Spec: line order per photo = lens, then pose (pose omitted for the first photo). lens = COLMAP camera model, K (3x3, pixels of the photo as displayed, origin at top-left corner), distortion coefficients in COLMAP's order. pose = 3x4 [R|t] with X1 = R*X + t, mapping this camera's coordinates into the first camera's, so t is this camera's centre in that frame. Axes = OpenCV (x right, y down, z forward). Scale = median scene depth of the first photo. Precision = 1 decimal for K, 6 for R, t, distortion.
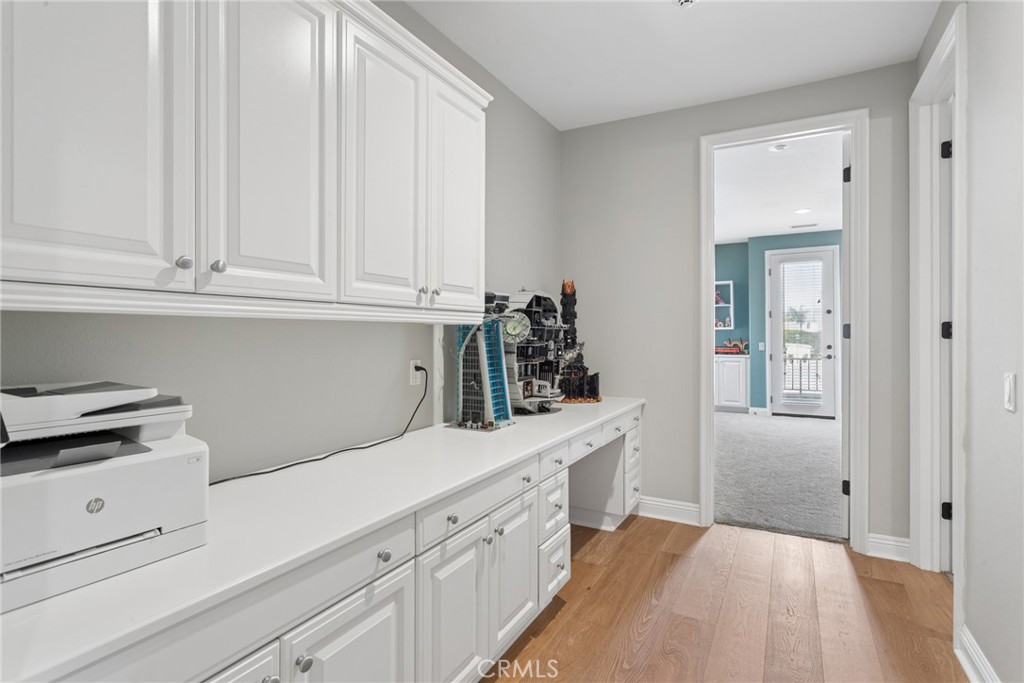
lens RADIAL K [[509.3, 0, 517.4], [0, 509.3, 334.6], [0, 0, 1]] dist [-0.001143, -0.000070]
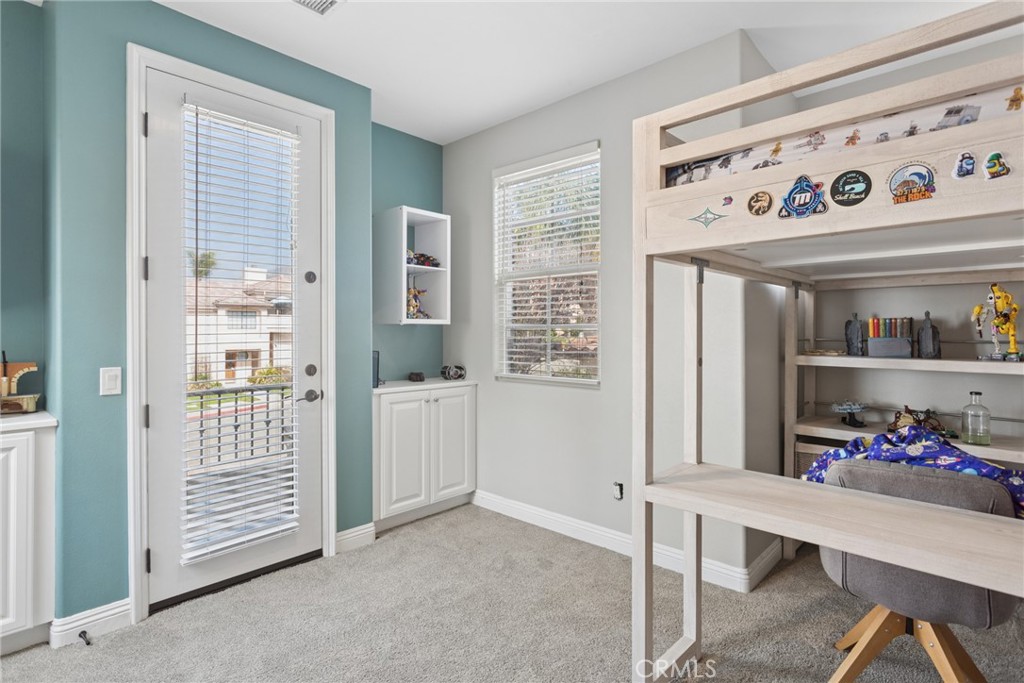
lens RADIAL K [[509.3, 0, 509.5], [0, 509.3, 330.9], [0, 0, 1]] dist [-0.001143, -0.000070]
pose [[0.250092, 0.009286, 0.968178, 0.262690], [-0.000424, 0.999955, -0.009482, -0.001197], [-0.968222, 0.001961, 0.250084, 0.712711]]
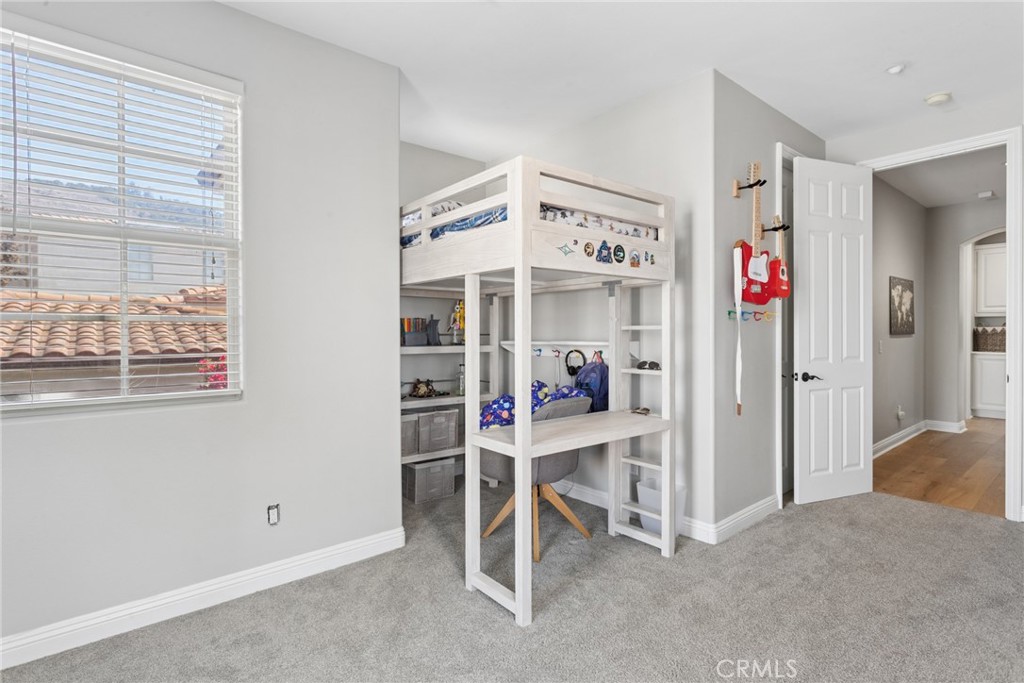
lens RADIAL K [[509.3, 0, 513.9], [0, 509.3, 334.0], [0, 0, 1]] dist [-0.001143, -0.000070]
pose [[-0.931106, 0.003172, 0.364735, 0.466695], [0.005108, 0.999978, 0.004344, 0.000744], [-0.364713, 0.005908, -0.931101, 1.116378]]
